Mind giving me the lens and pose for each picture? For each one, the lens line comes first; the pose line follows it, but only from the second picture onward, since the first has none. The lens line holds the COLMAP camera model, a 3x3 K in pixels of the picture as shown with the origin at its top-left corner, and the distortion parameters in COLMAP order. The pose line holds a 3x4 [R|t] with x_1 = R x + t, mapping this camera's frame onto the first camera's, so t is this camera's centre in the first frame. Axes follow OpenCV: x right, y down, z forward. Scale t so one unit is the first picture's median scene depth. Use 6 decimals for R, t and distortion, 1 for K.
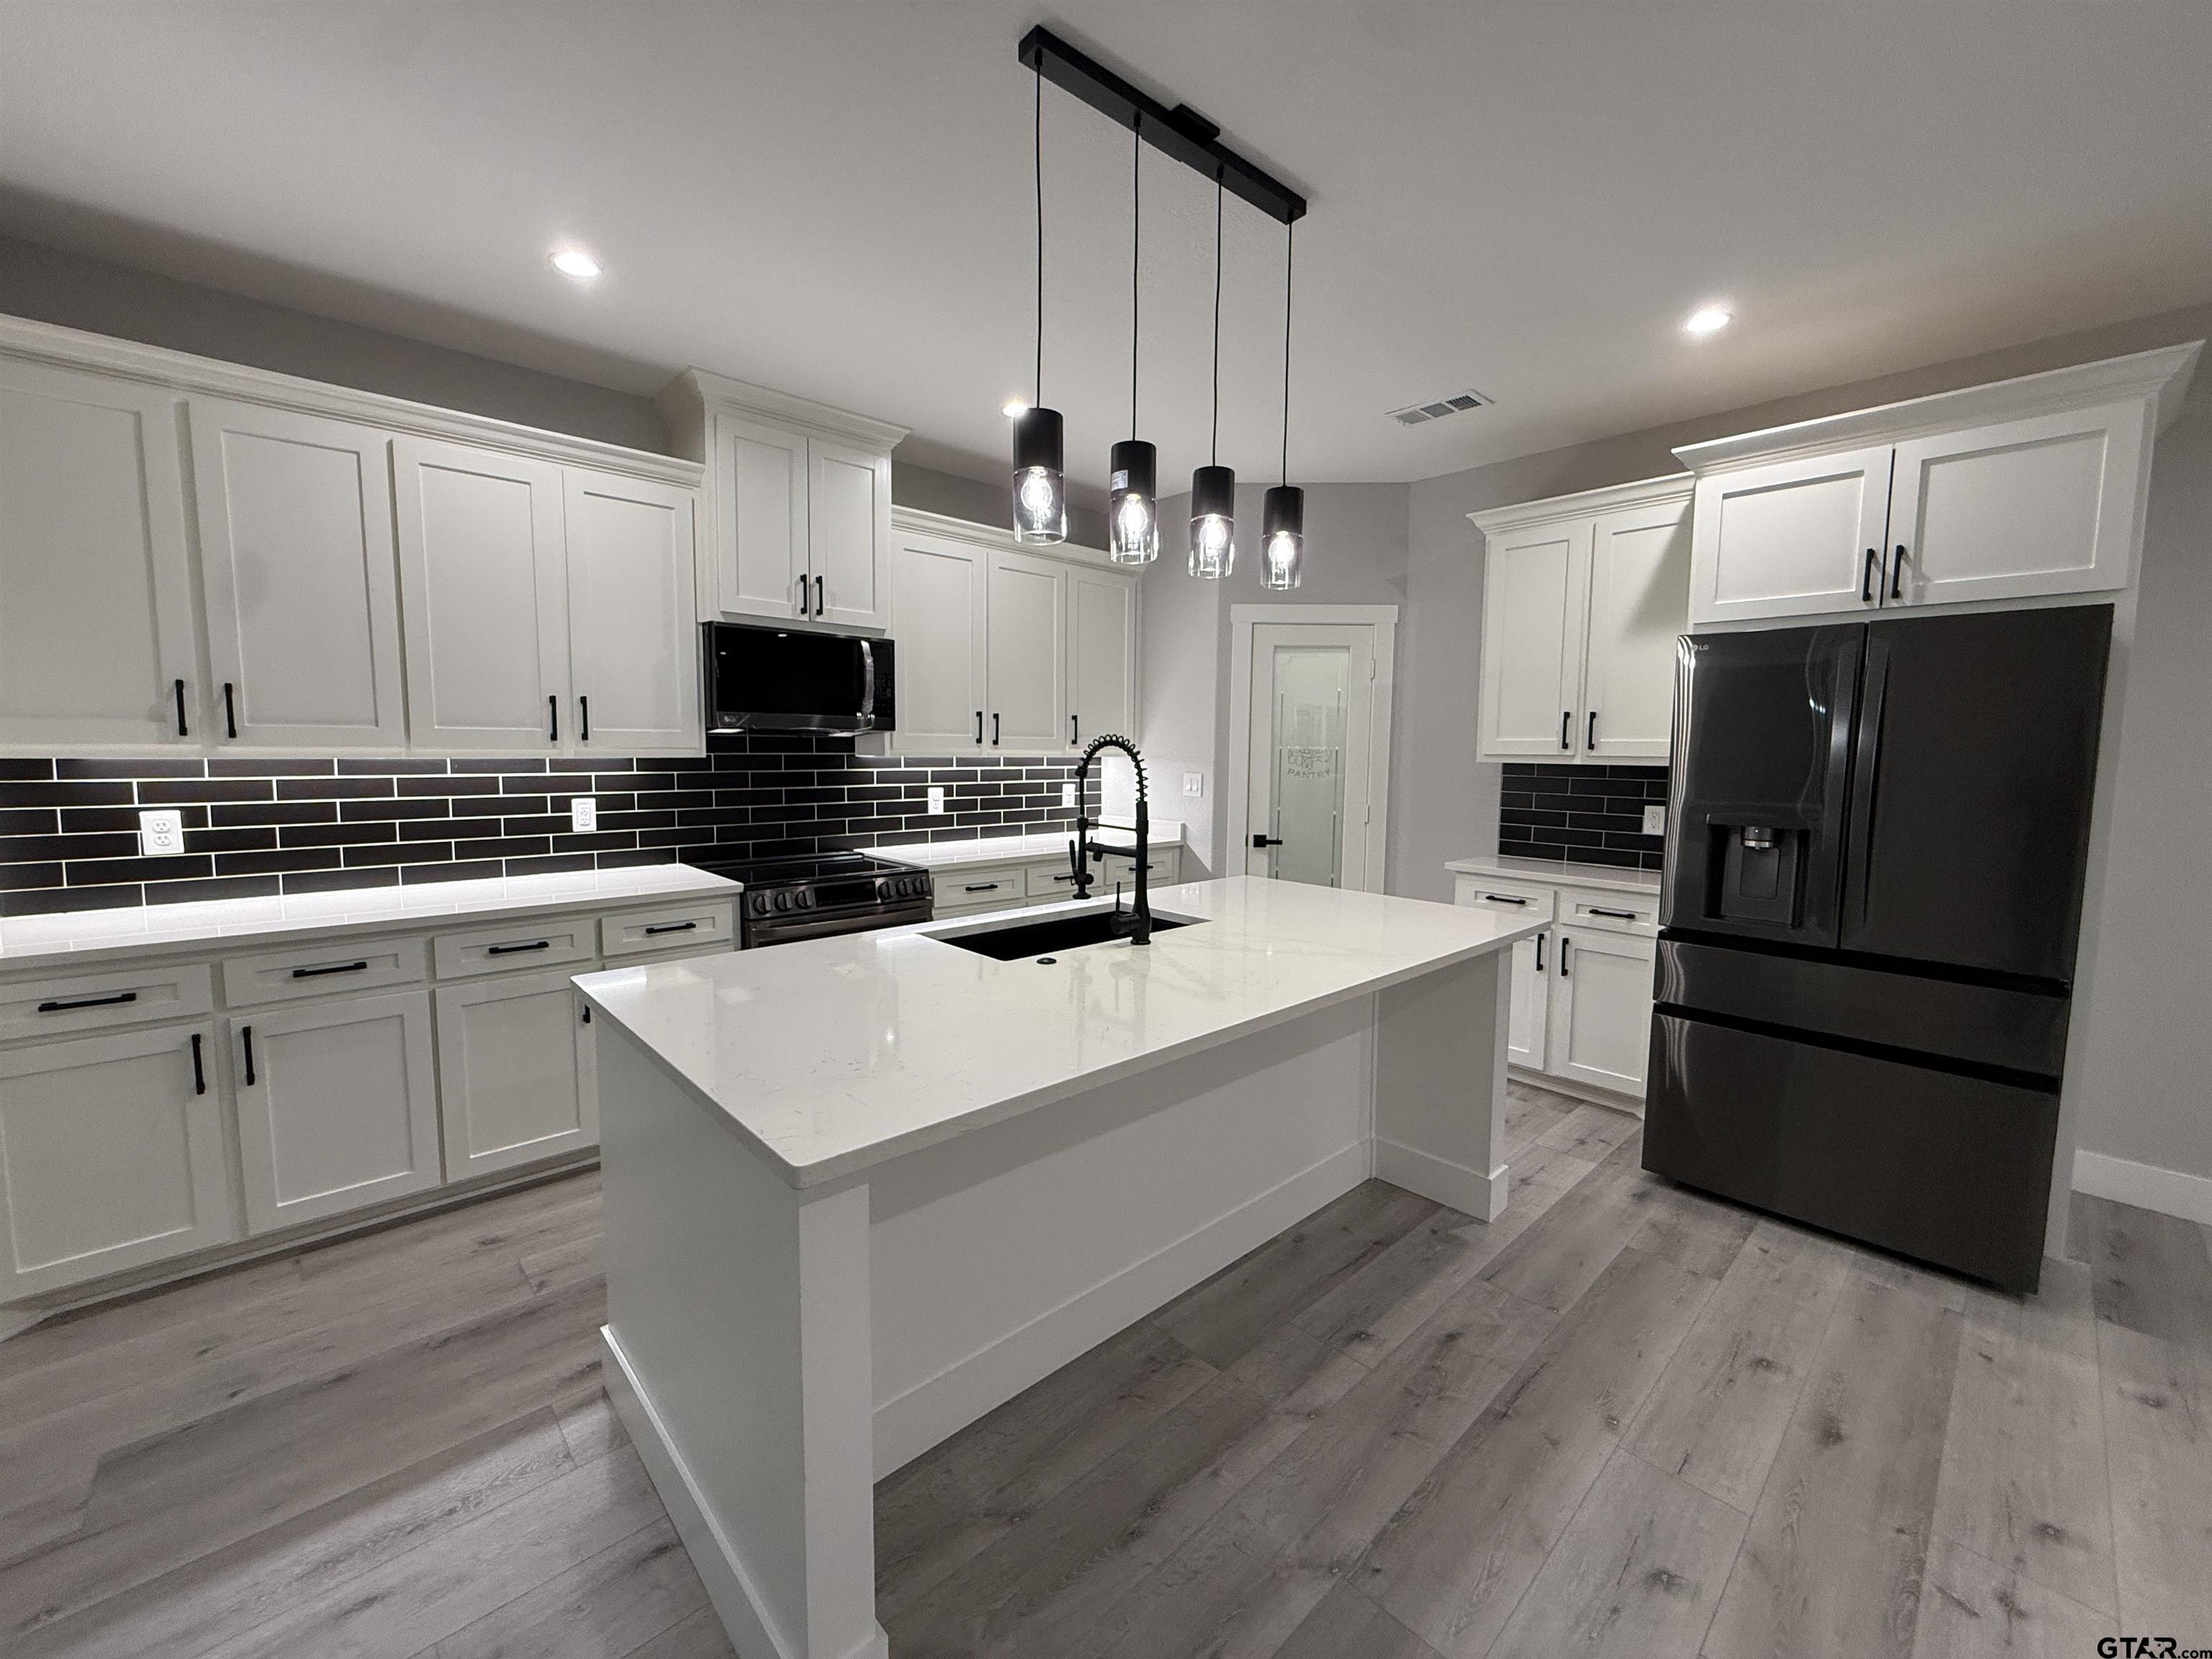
lens RADIAL K [[883.0, 0, 1100.8], [0, 883.0, 823.8], [0, 0, 1]] dist [0.000560, -0.000157]
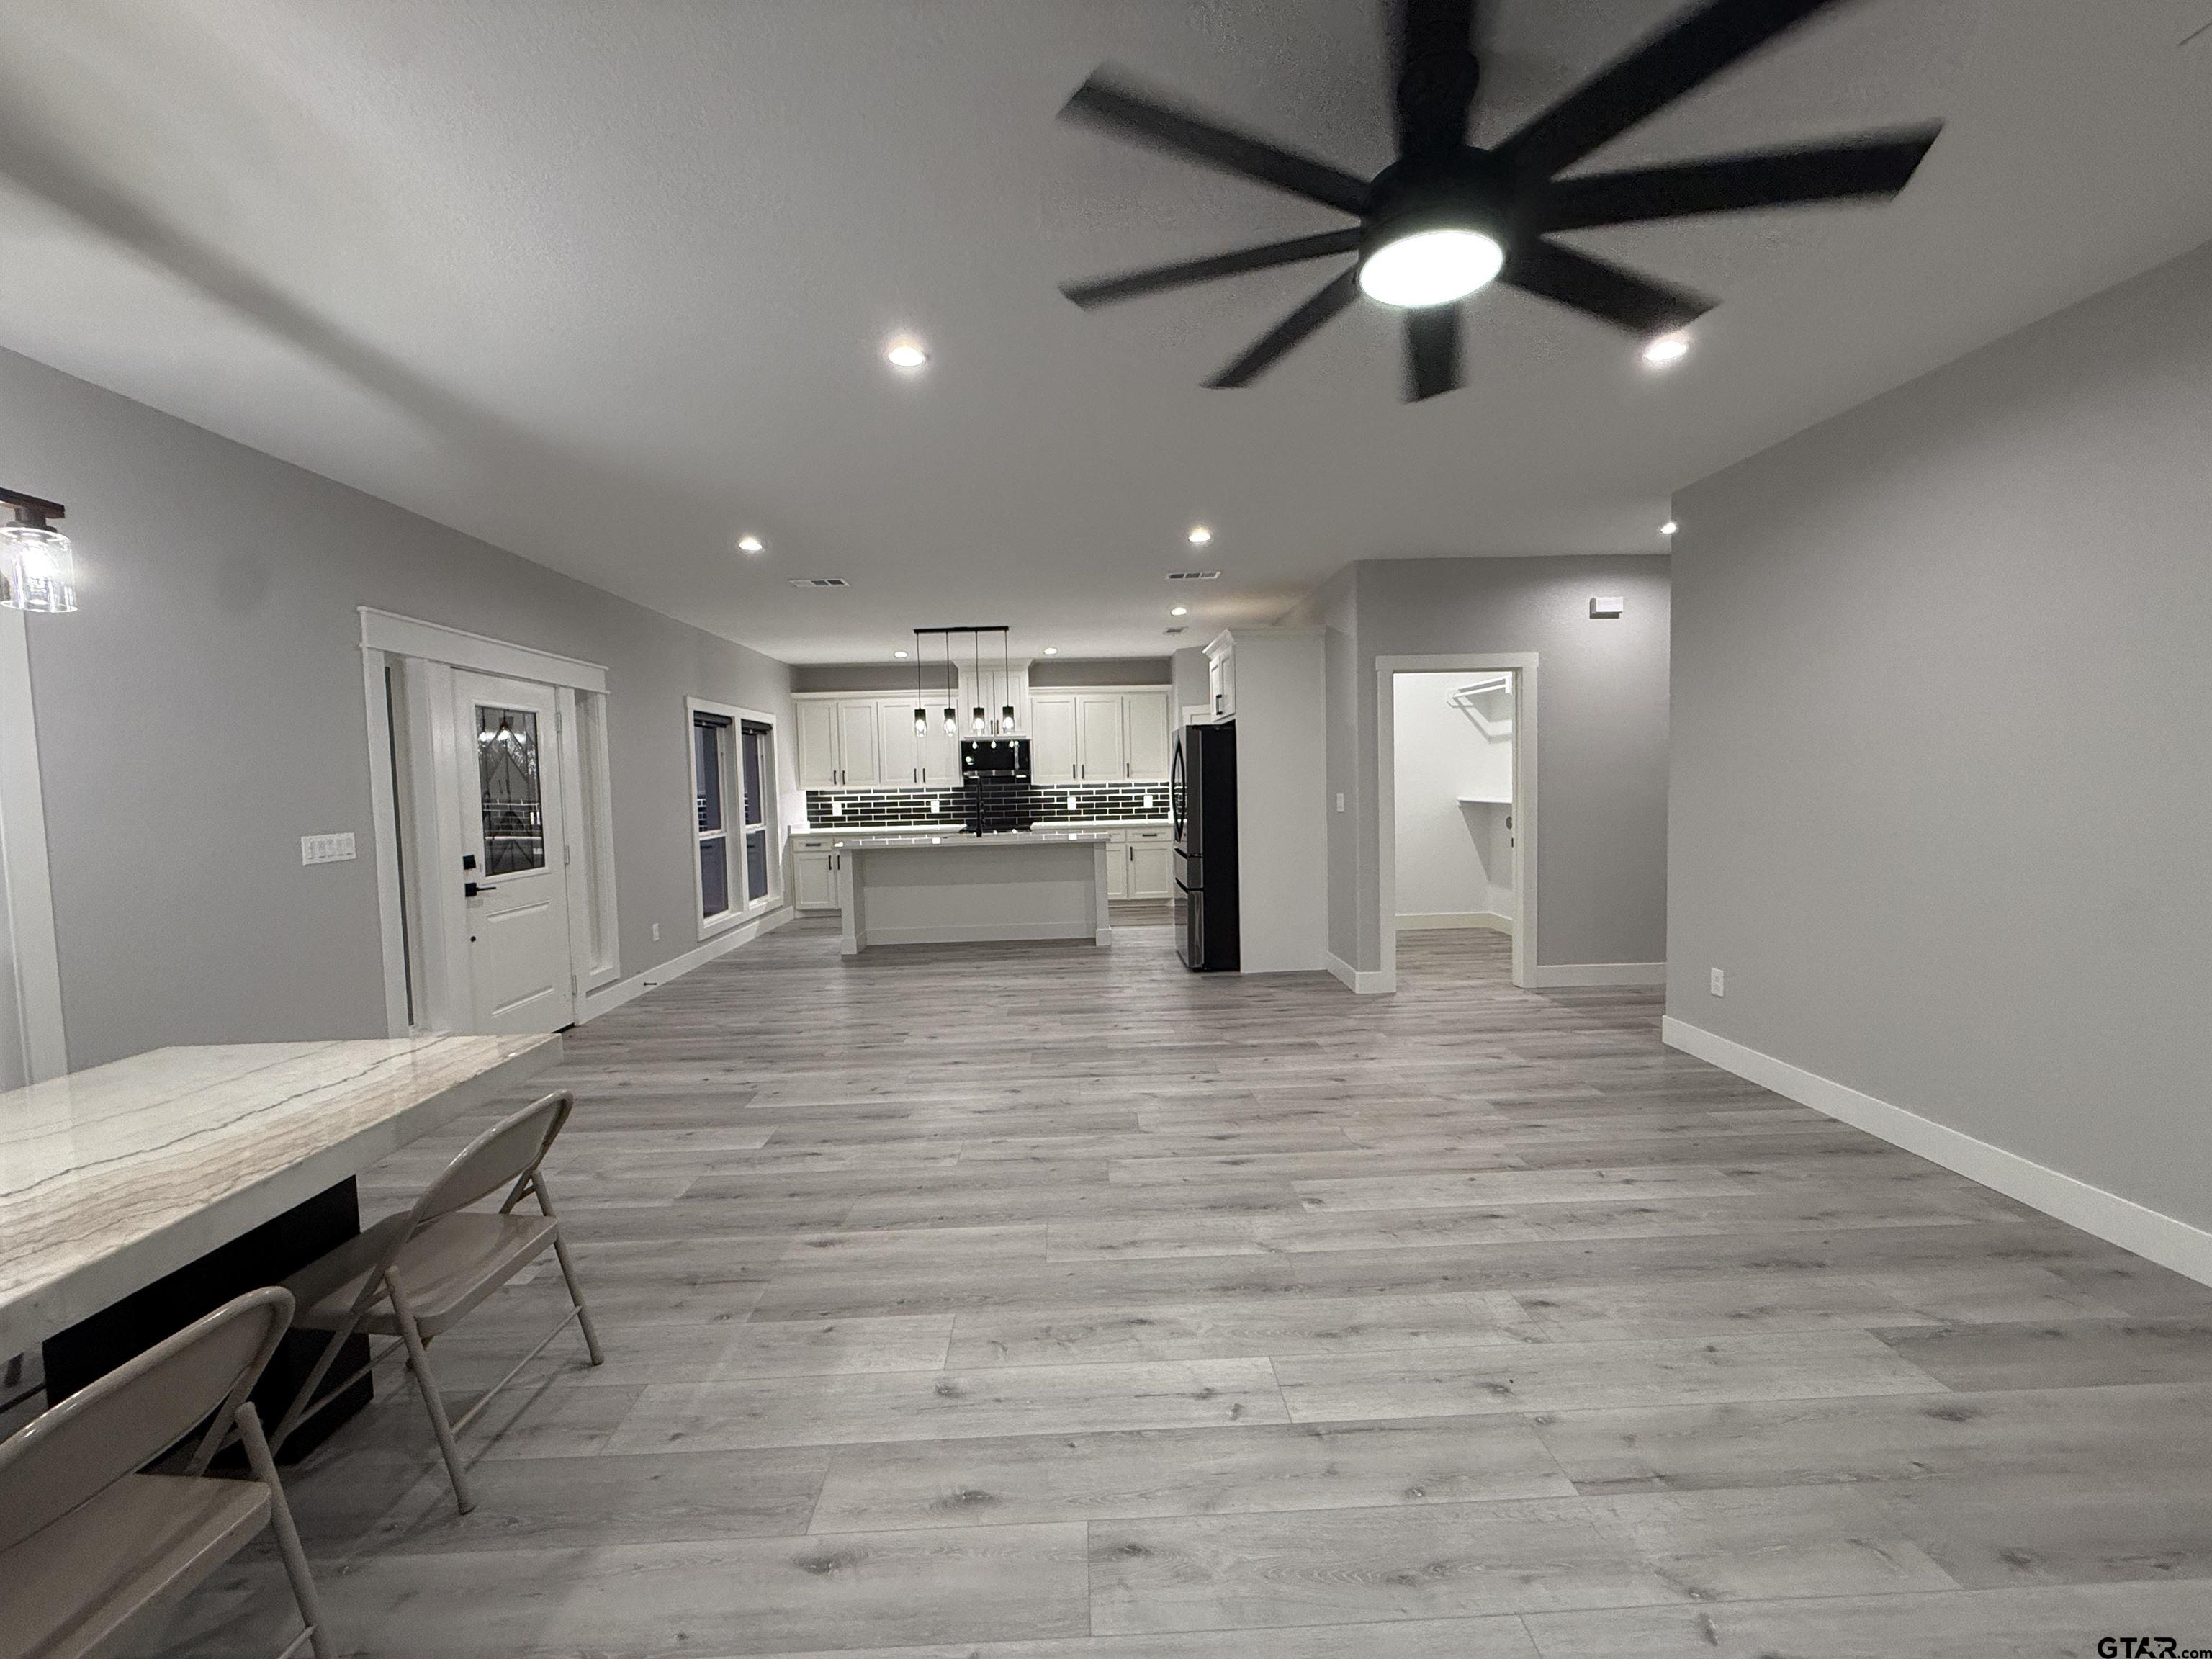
lens RADIAL K [[883.0, 0, 1100.8], [0, 883.0, 823.8], [0, 0, 1]] dist [0.000560, -0.000157]
pose [[0.754053, 0.005978, -0.656787, 1.872582], [-0.026492, 0.999422, -0.021319, 0.099884], [0.656280, 0.033476, 0.753775, -0.917837]]
